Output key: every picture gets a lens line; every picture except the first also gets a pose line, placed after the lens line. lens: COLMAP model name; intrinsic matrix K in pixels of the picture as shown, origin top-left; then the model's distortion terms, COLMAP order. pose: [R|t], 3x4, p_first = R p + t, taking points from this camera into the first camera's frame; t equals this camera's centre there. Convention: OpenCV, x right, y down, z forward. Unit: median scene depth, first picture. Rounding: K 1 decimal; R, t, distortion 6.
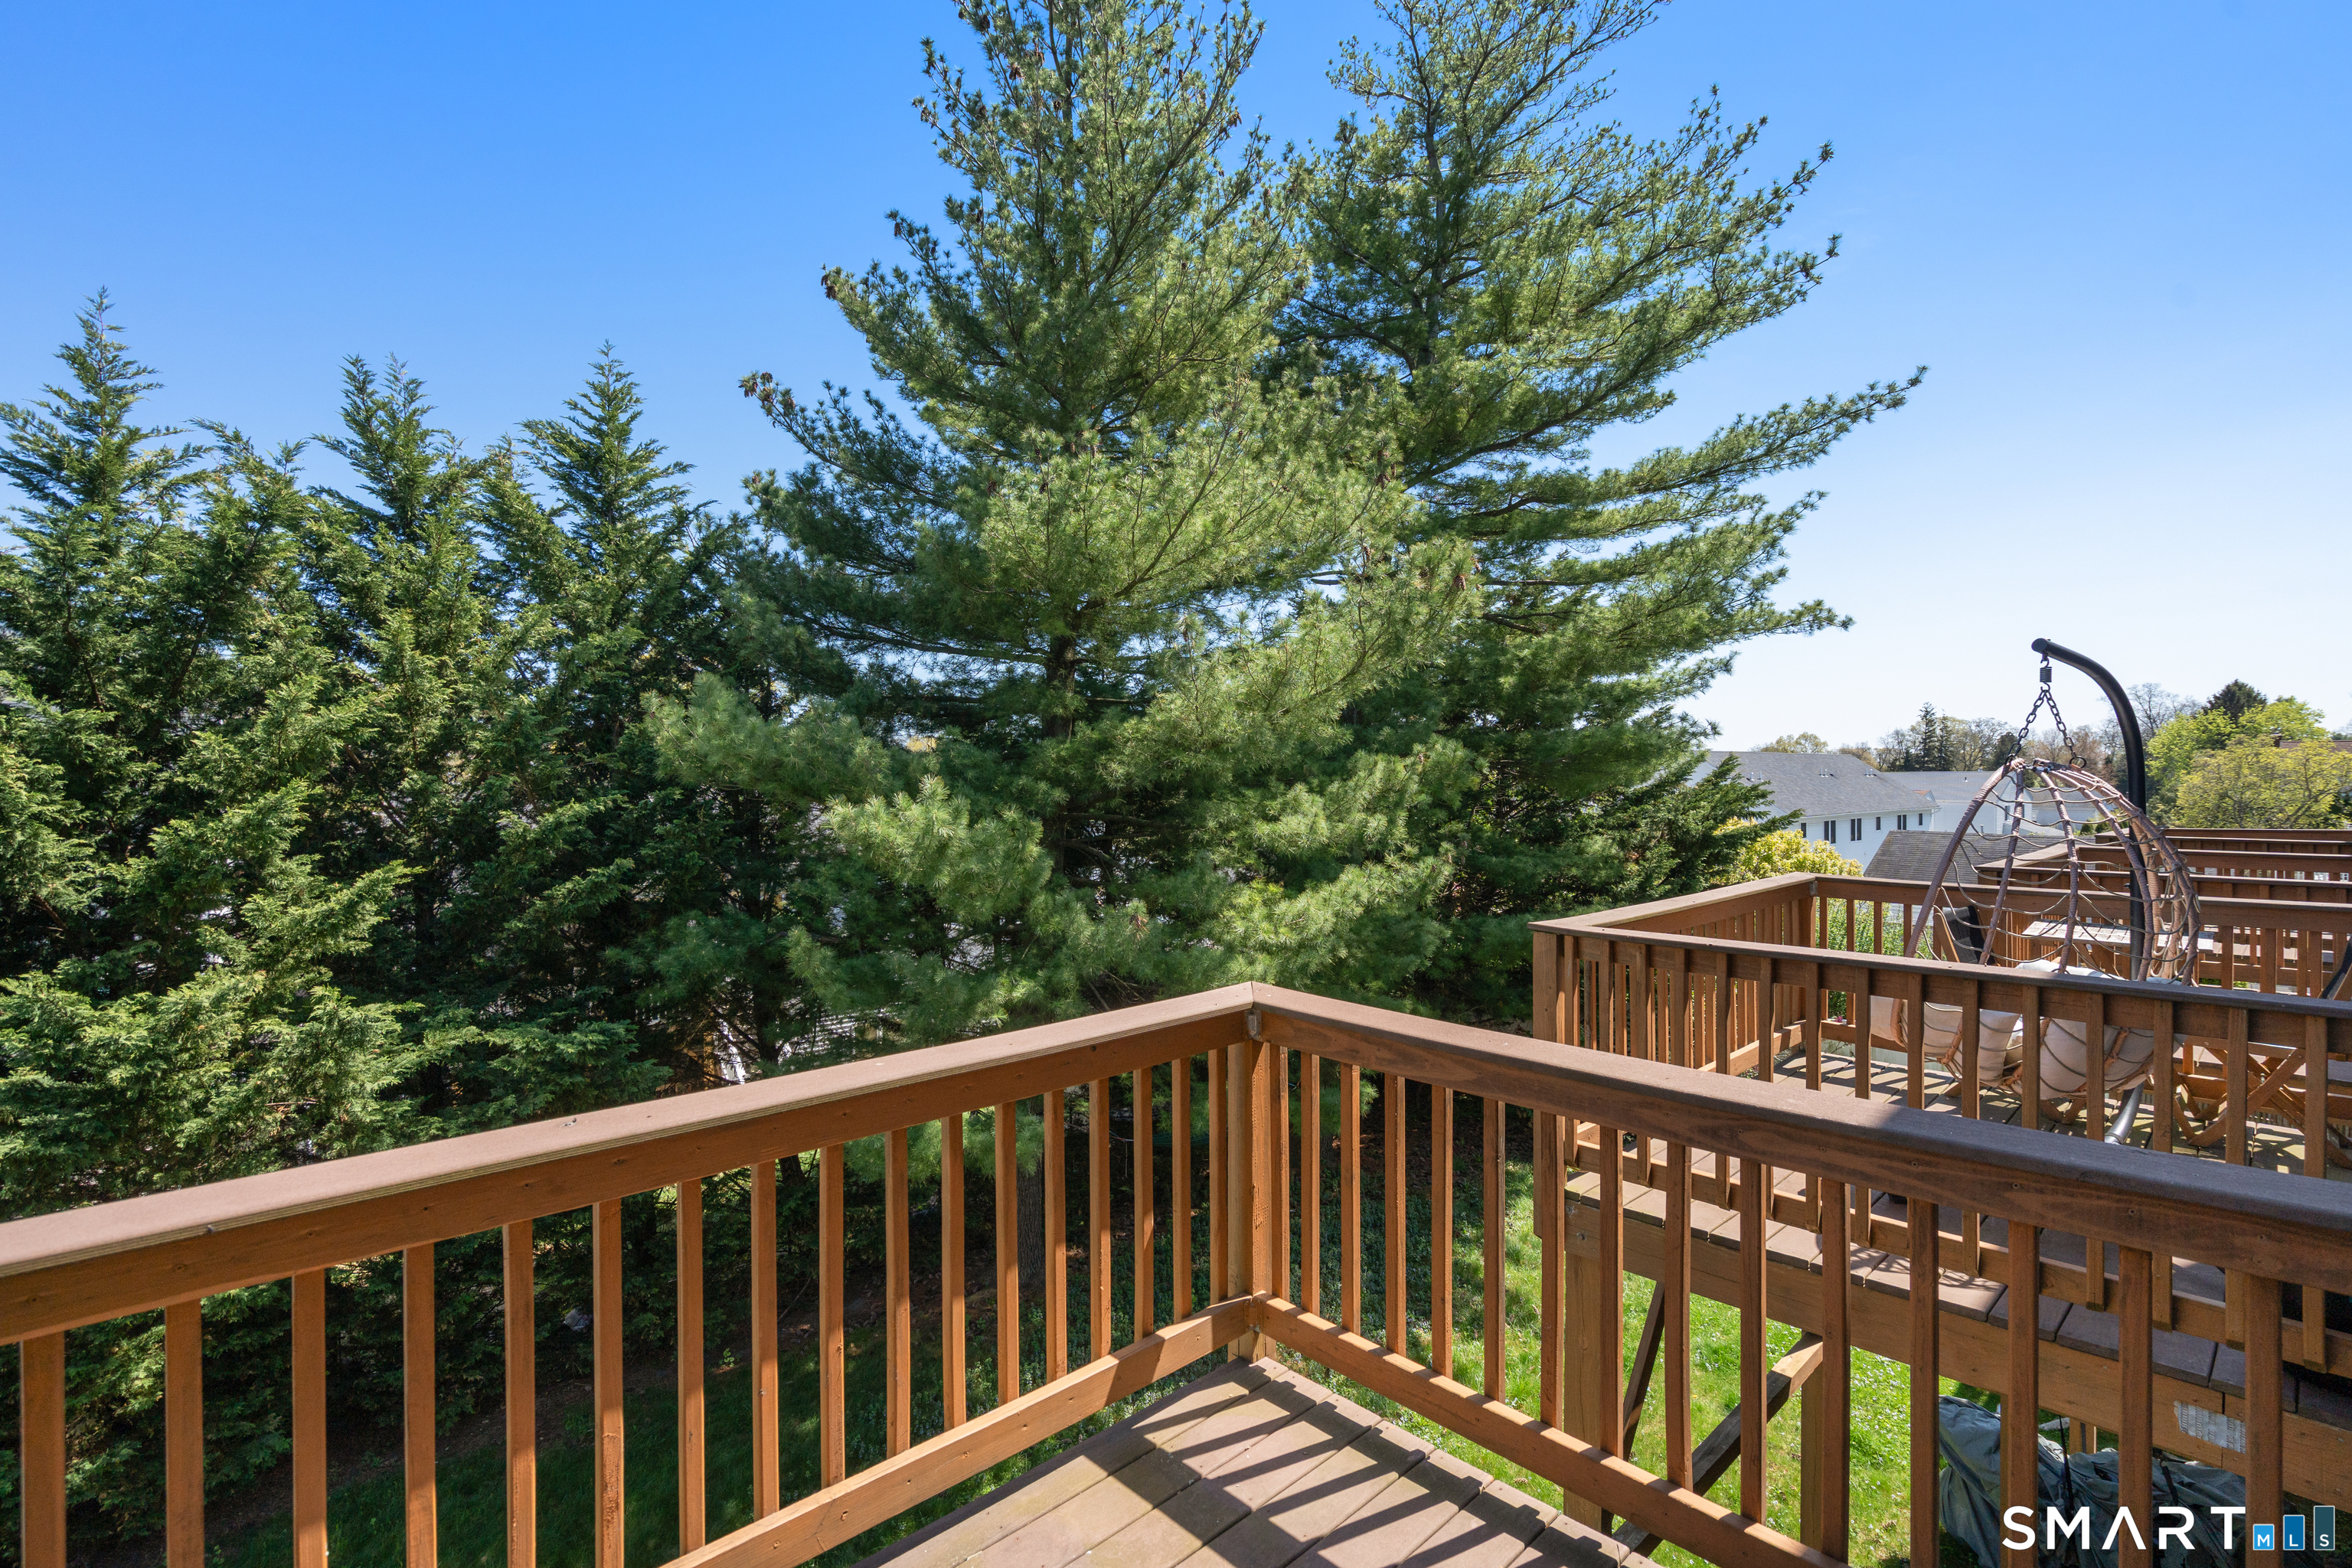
lens RADIAL K [[1085.0, 0, 1175.5], [0, 1085.0, 782.8], [0, 0, 1]] dist [-0.001476, 0.000619]
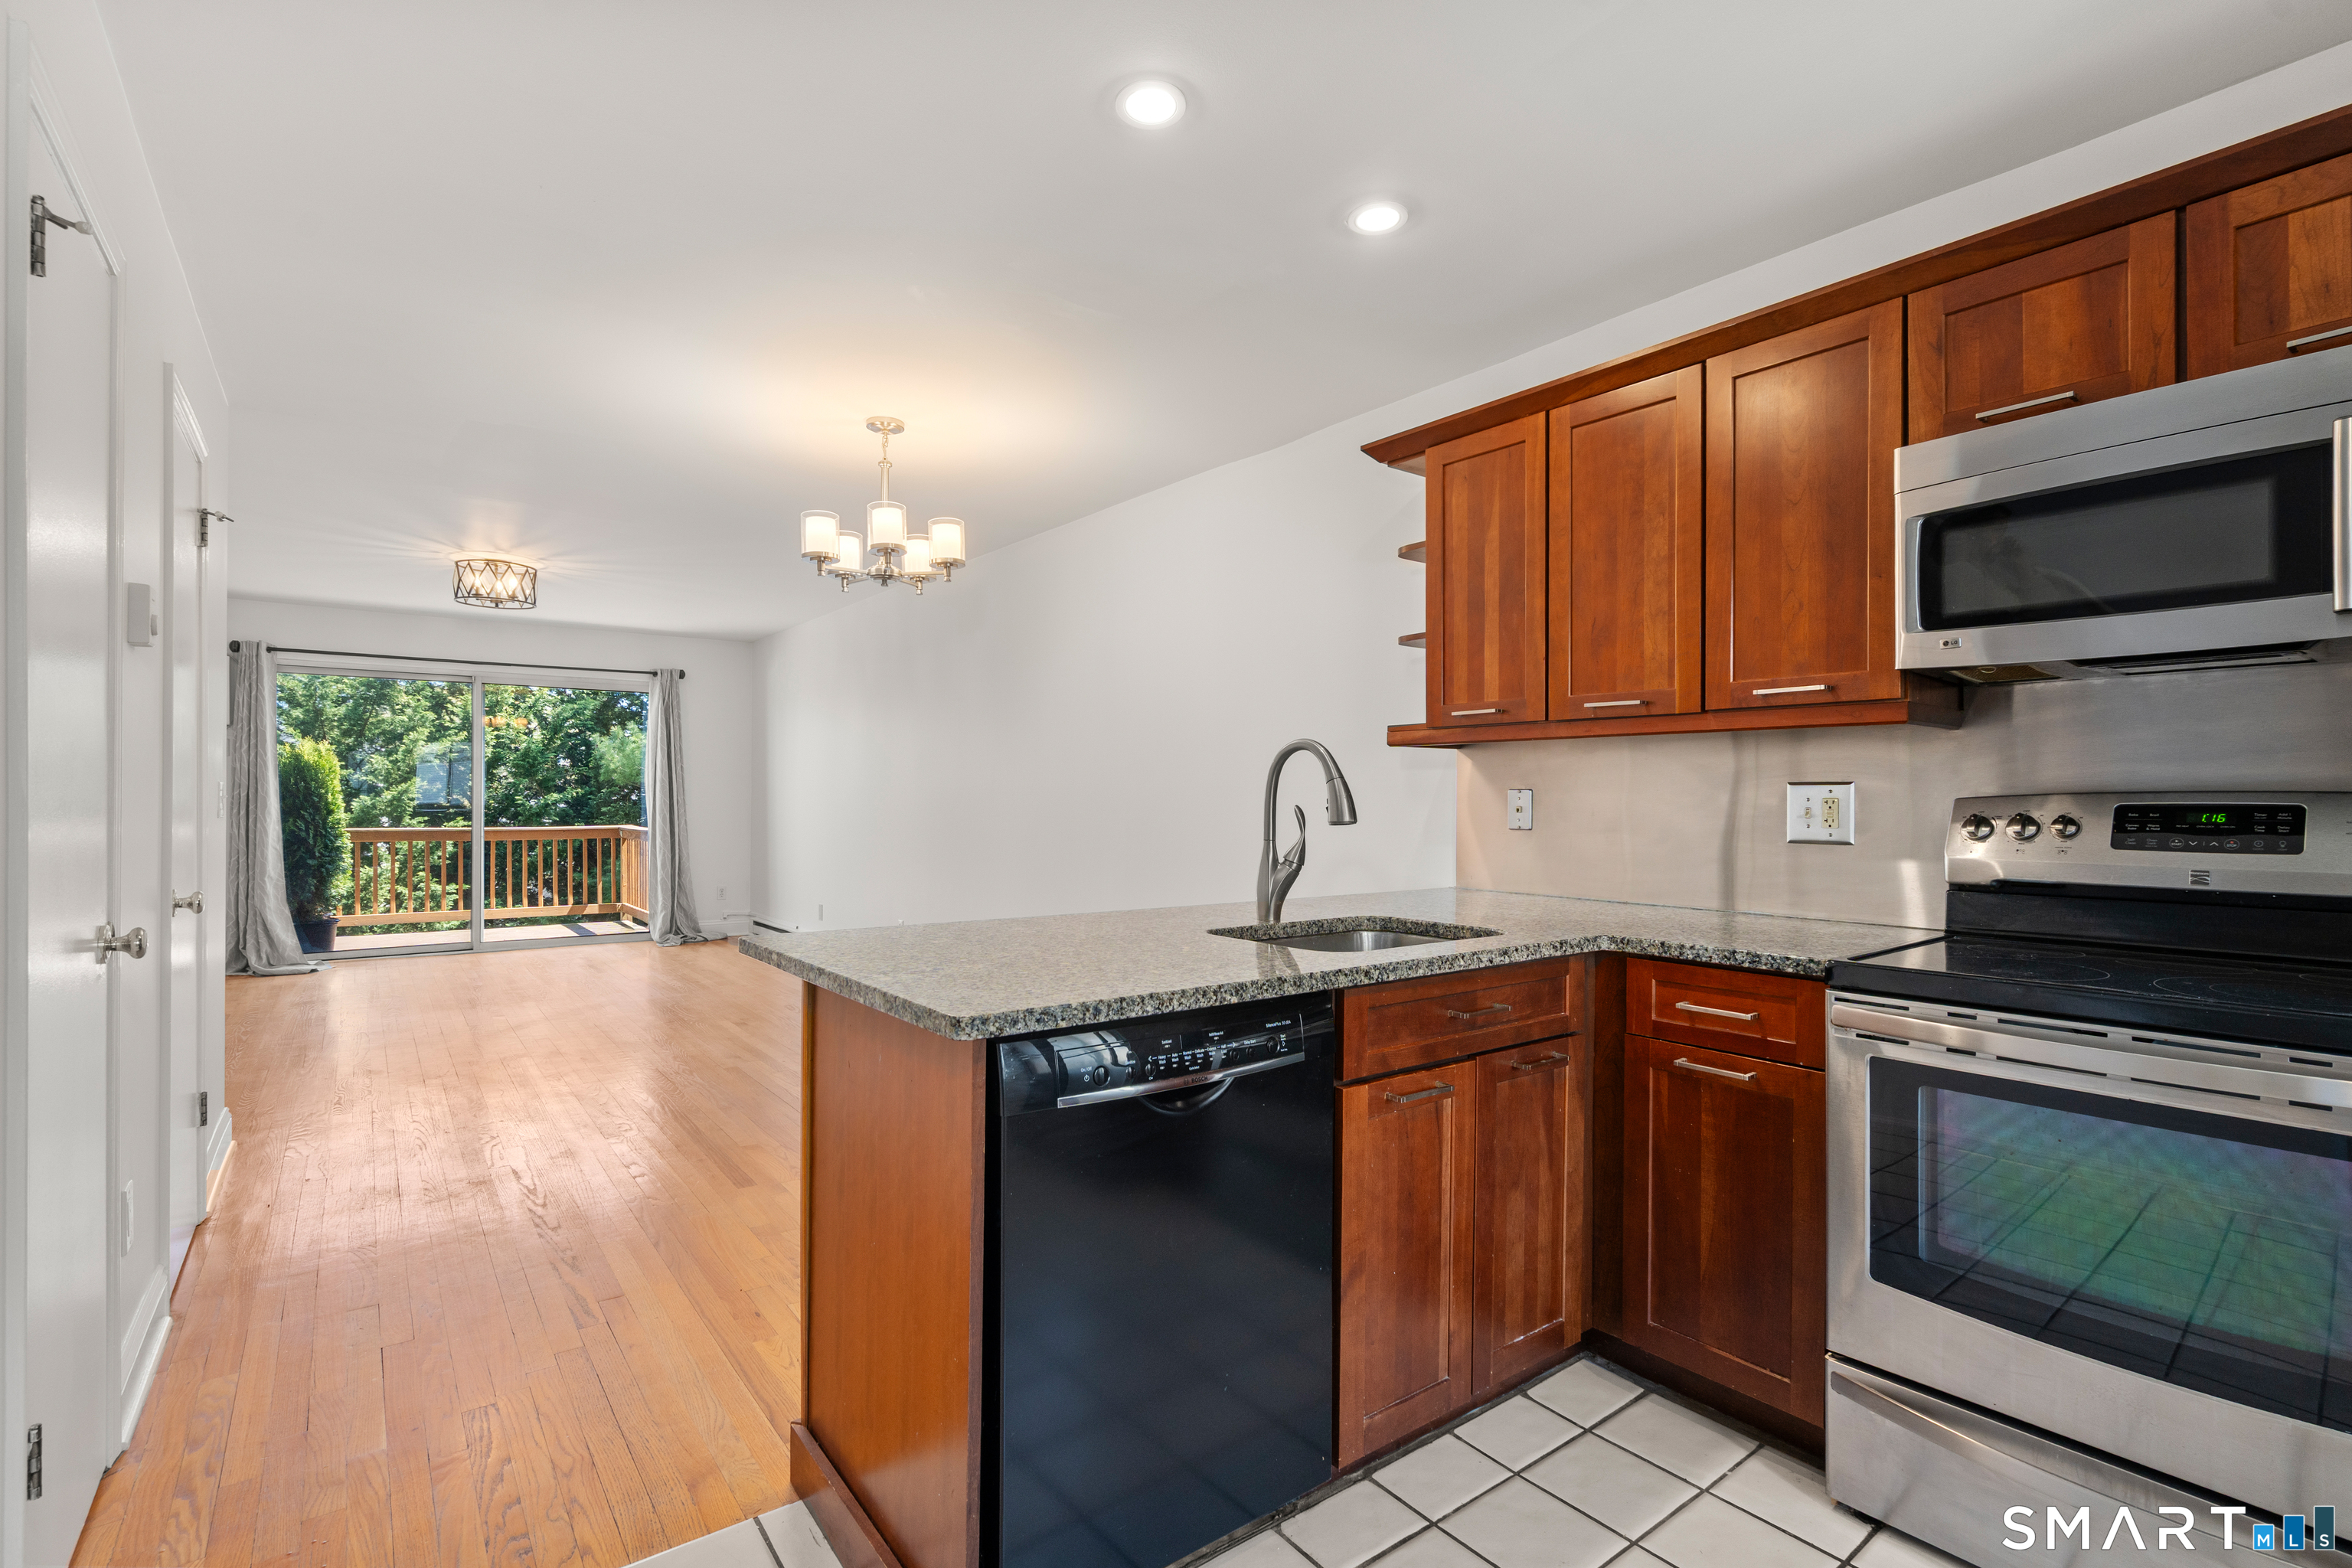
lens RADIAL K [[1085.0, 0, 1203.1], [0, 1085.0, 778.8], [0, 0, 1]] dist [-0.001476, 0.000619]
pose [[0.997411, 0.009106, -0.071330, 0.717350], [-0.010607, 0.999729, -0.020701, 0.021145], [0.071122, 0.021404, 0.997238, -0.822574]]
